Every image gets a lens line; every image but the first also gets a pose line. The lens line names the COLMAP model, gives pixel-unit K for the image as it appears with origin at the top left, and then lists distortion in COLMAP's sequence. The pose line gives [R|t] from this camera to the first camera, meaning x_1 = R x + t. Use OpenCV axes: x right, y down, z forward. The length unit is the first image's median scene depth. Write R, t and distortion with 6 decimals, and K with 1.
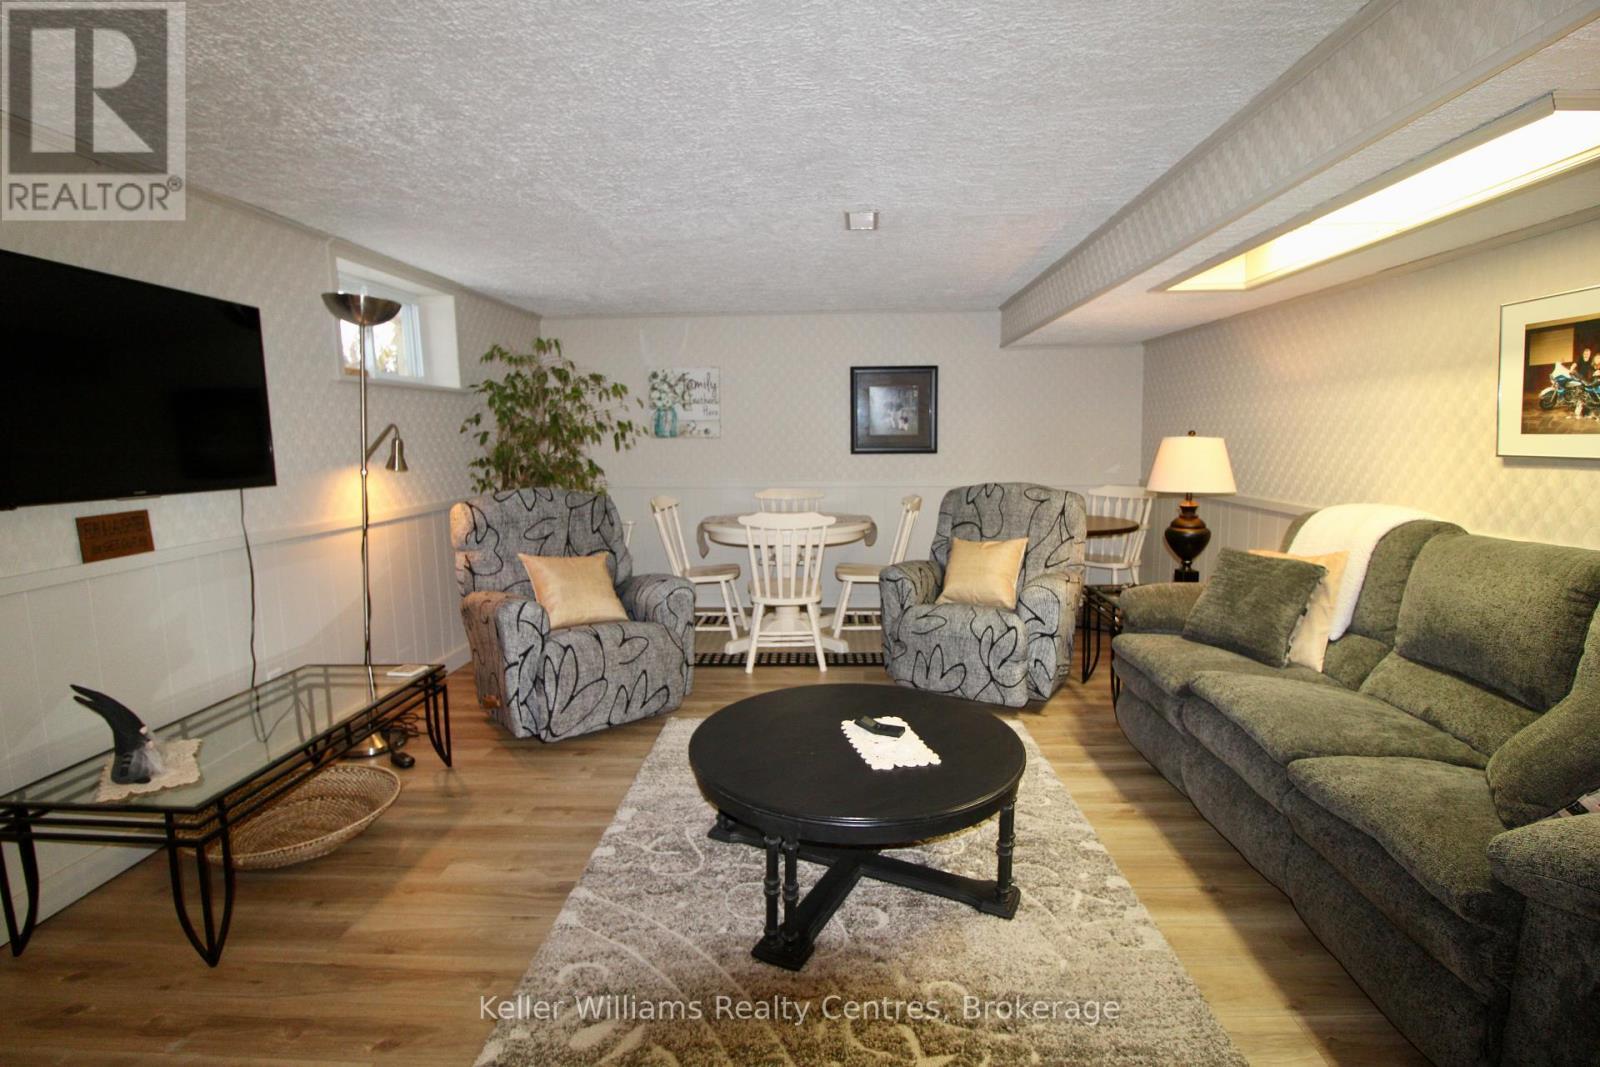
lens RADIAL K [[740.8, 0, 800.7], [0, 740.8, 526.8], [0, 0, 1]] dist [-0.011143, -0.004750]
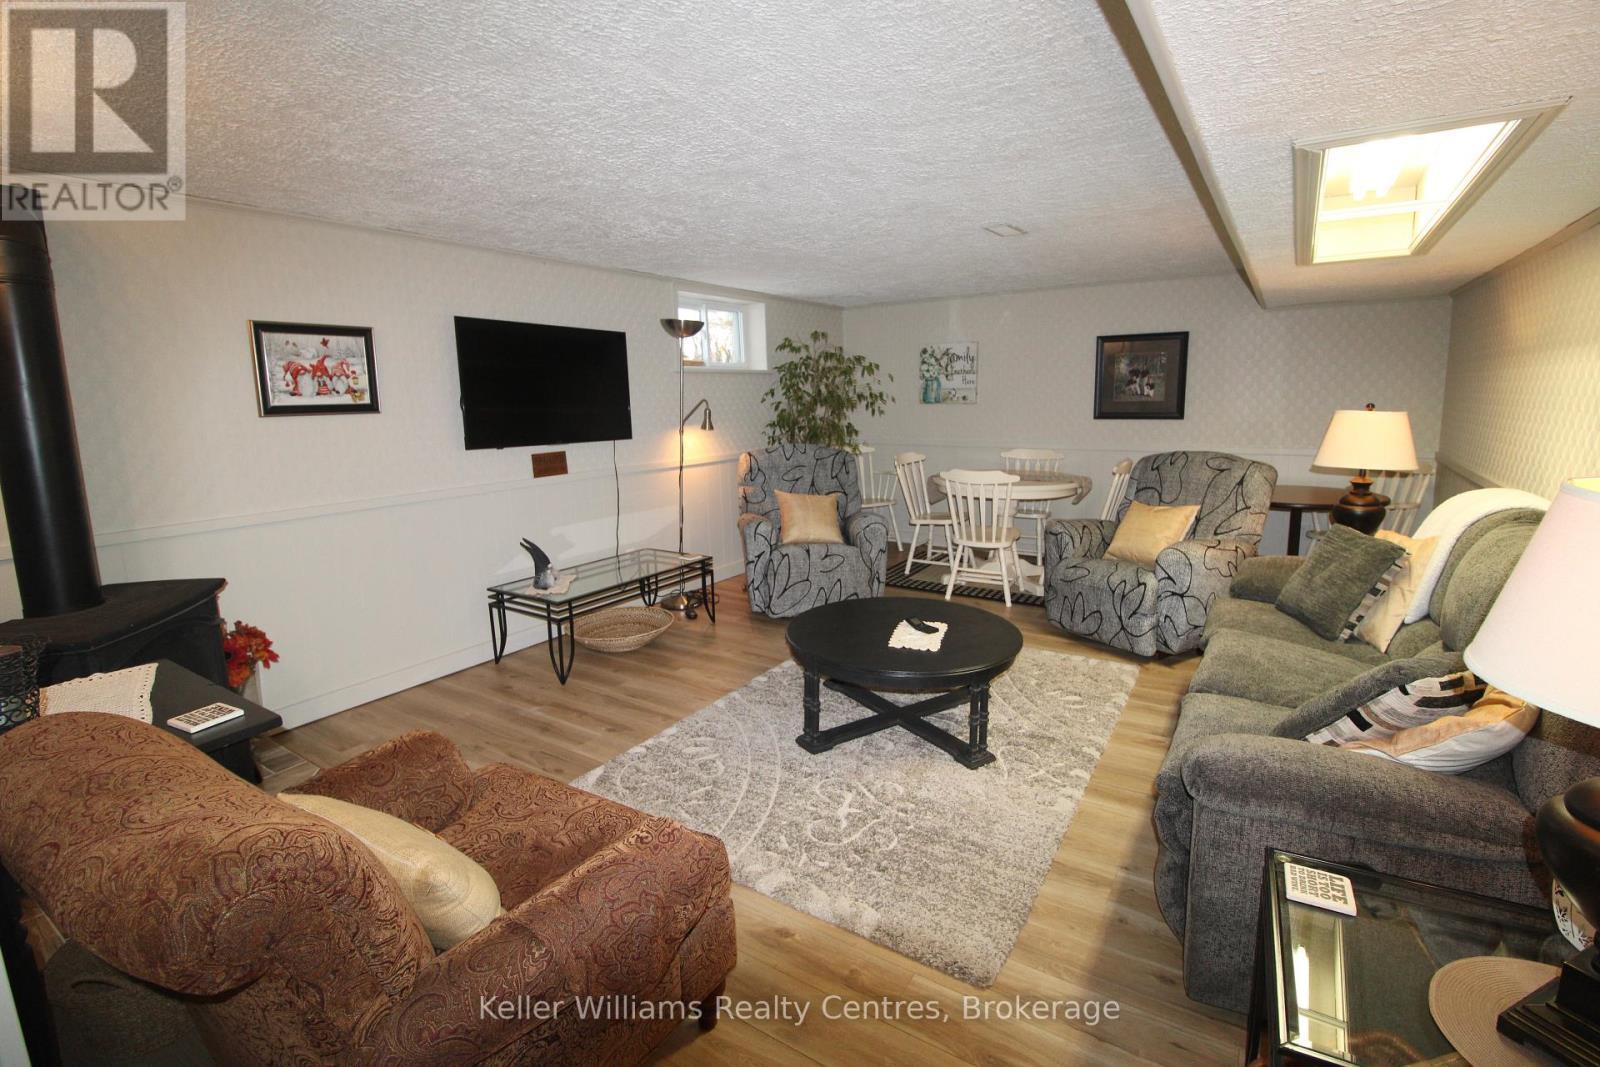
lens RADIAL K [[740.8, 0, 810.2], [0, 740.8, 527.5], [0, 0, 1]] dist [-0.011143, -0.004750]
pose [[0.855435, 0.085582, -0.510790, 0.414047], [-0.052819, 0.995526, 0.078341, -0.006894], [0.515210, -0.040036, 0.856129, -0.193236]]
